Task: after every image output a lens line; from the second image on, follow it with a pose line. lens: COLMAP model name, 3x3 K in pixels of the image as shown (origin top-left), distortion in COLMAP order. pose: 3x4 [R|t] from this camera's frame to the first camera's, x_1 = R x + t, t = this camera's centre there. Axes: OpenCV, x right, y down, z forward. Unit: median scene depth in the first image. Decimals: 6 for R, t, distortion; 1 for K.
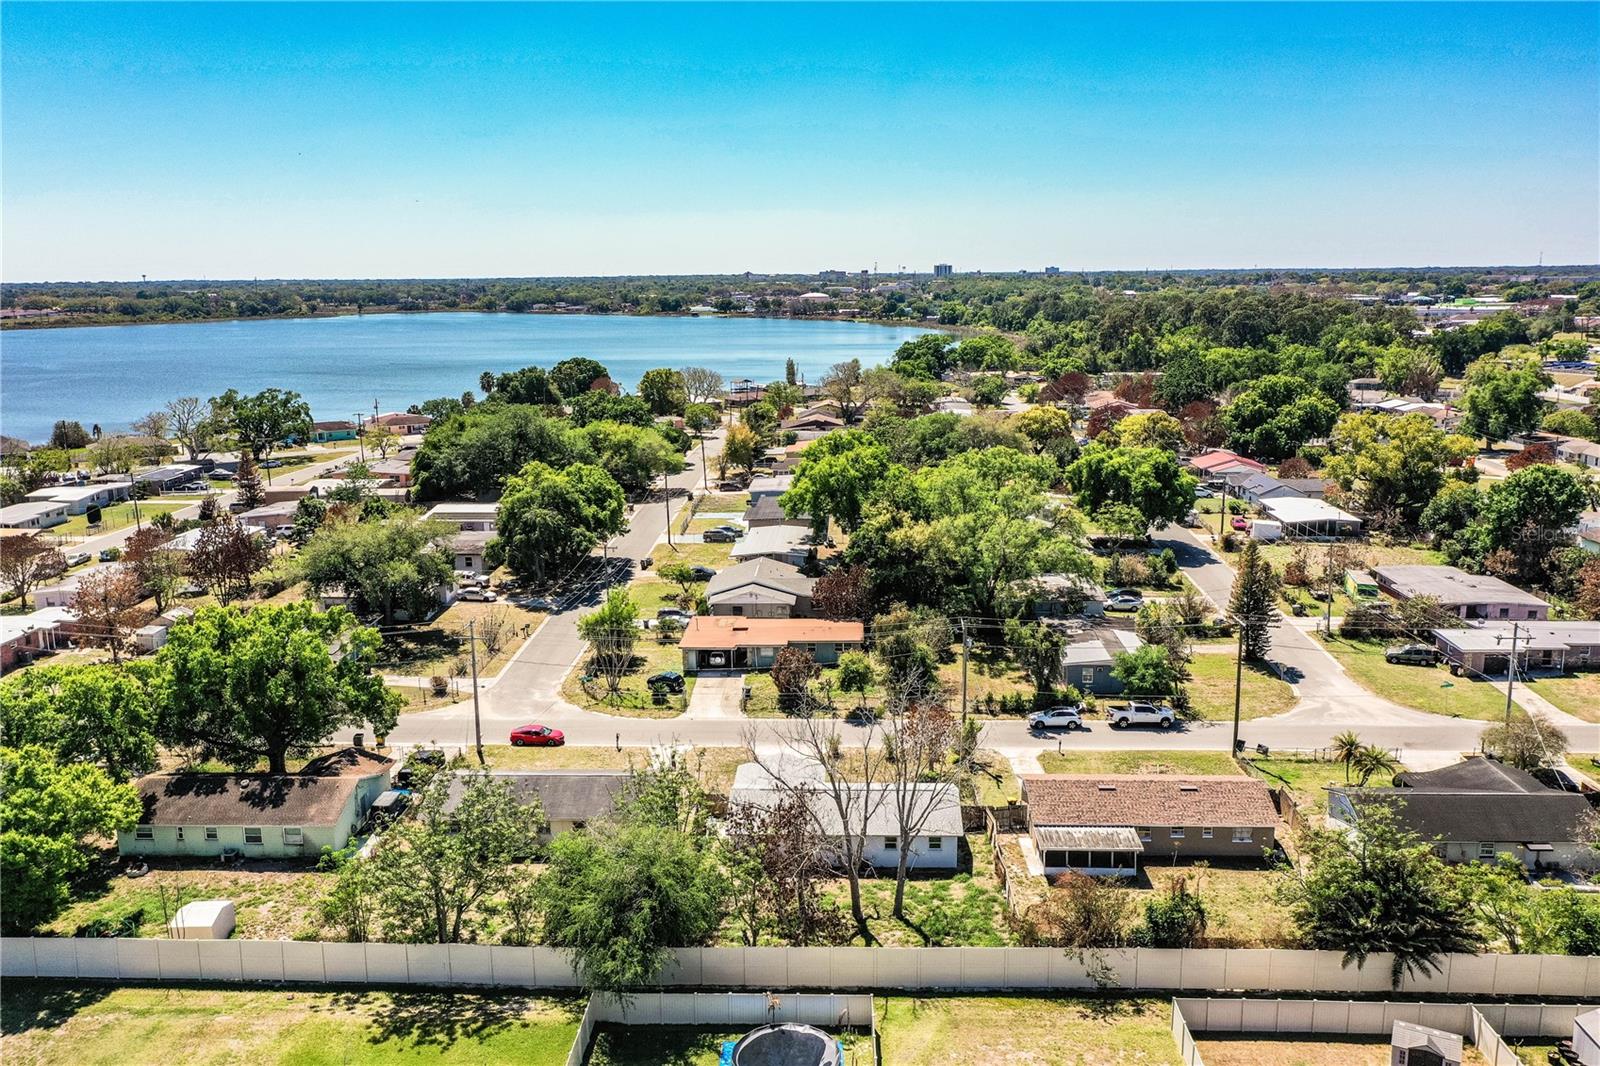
lens RADIAL K [[1255.4, 0, 800.0], [0, 1255.4, 533.0], [0, 0, 1]] dist [0.001692, 0.000295]
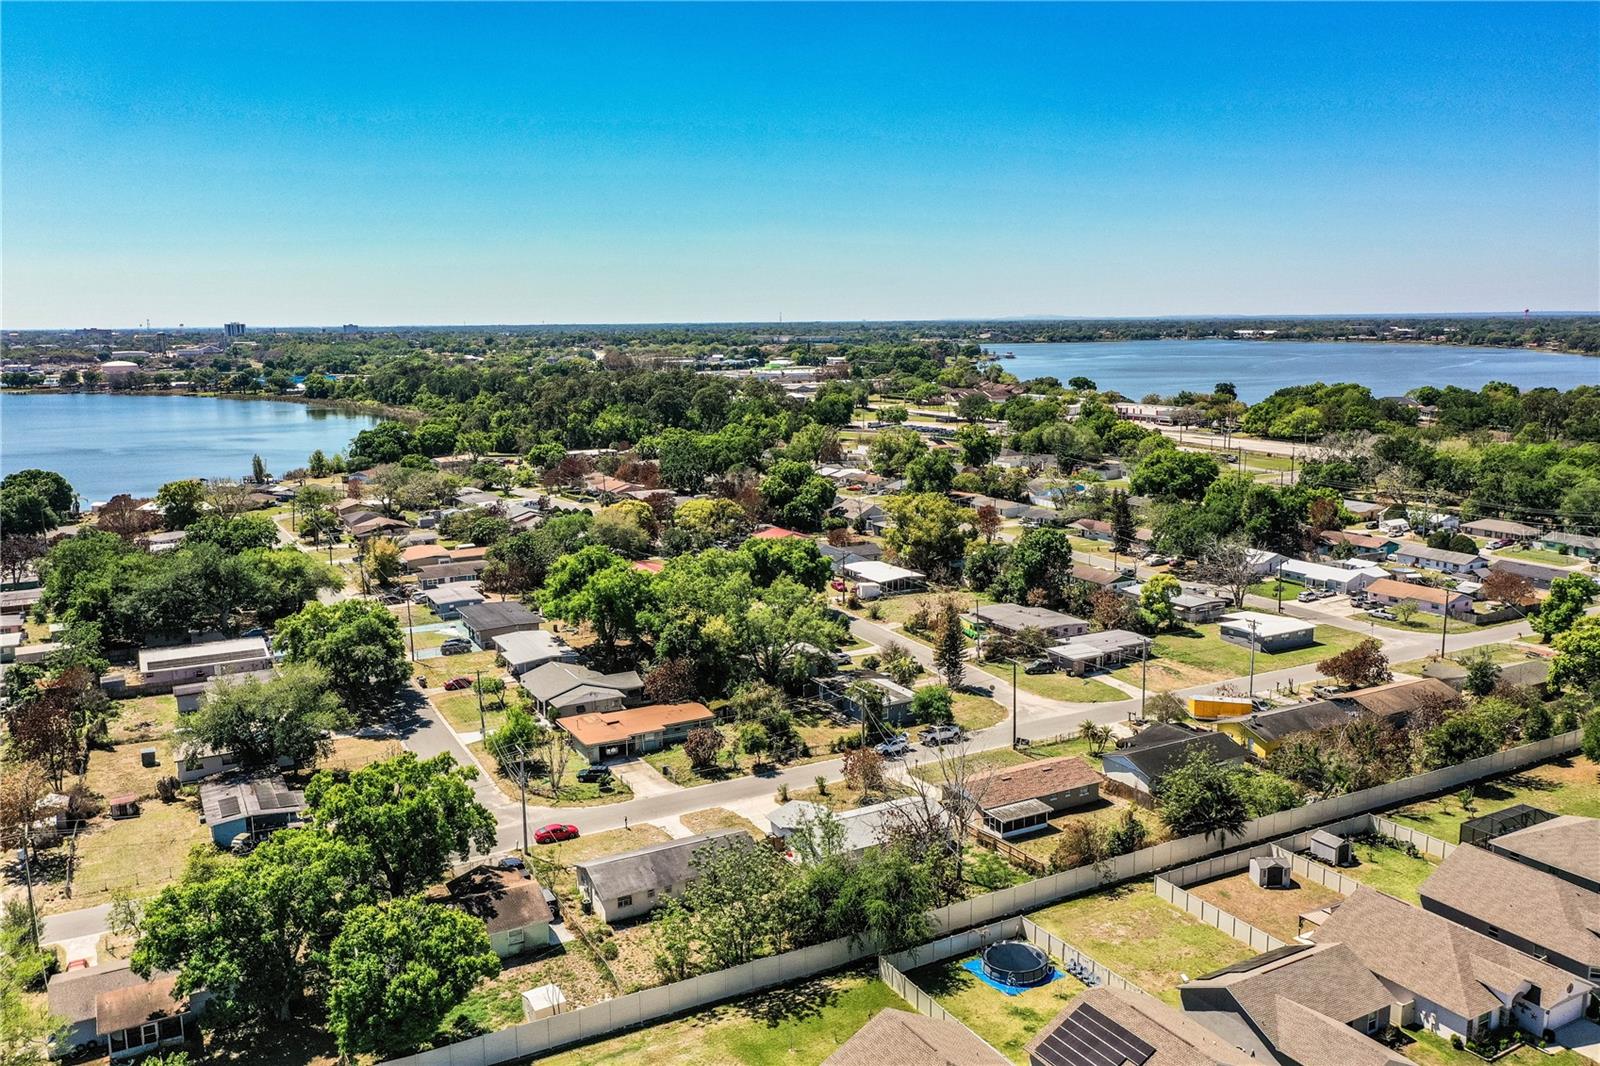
lens RADIAL K [[1263.6, 0, 800.1], [0, 1263.6, 473.7], [0, 0, 1]] dist [0.006017, -0.001283]
pose [[0.855751, -0.060734, 0.513811, -0.544779], [0.106180, 0.992564, -0.059519, -0.076483], [-0.506376, 0.105491, 0.855836, -0.184293]]
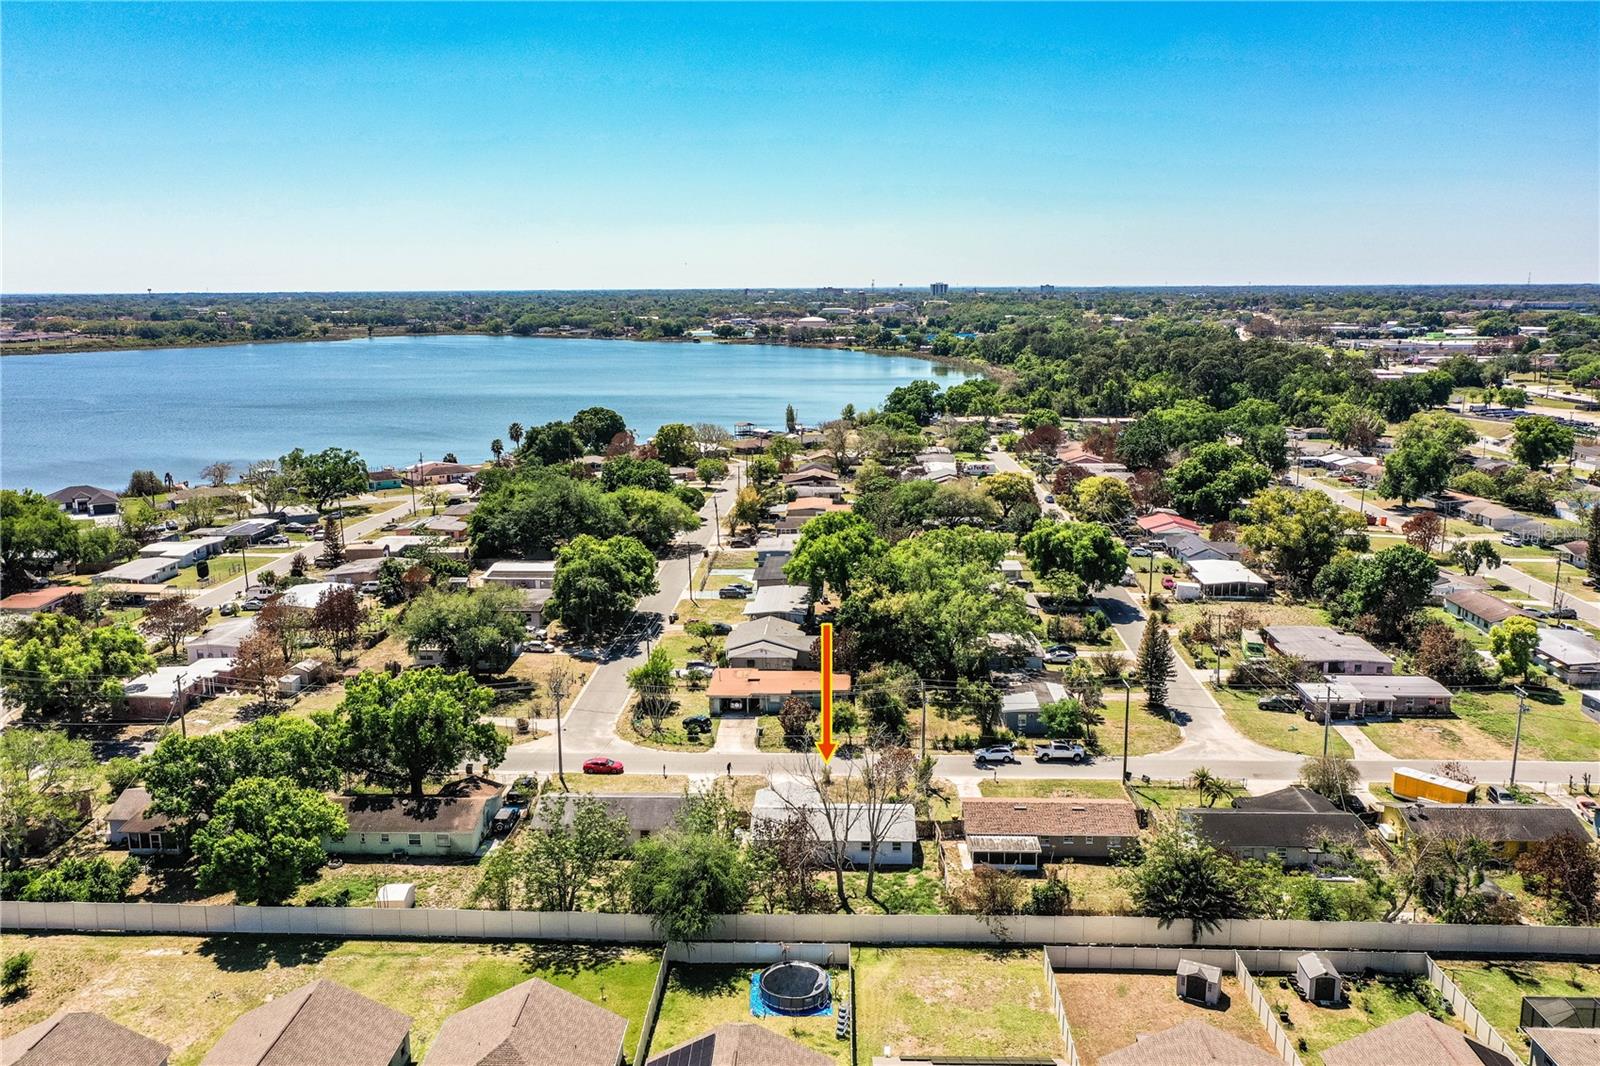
lens RADIAL K [[1251.3, 0, 800.0], [0, 1251.3, 533.0], [0, 0, 1]] dist [-0.001551, 0.001584]
pose [[0.999987, 0.004393, 0.002506, -0.004919], [-0.004369, 0.999945, -0.009539, -0.064673], [-0.002548, 0.009528, 0.999951, -0.288012]]
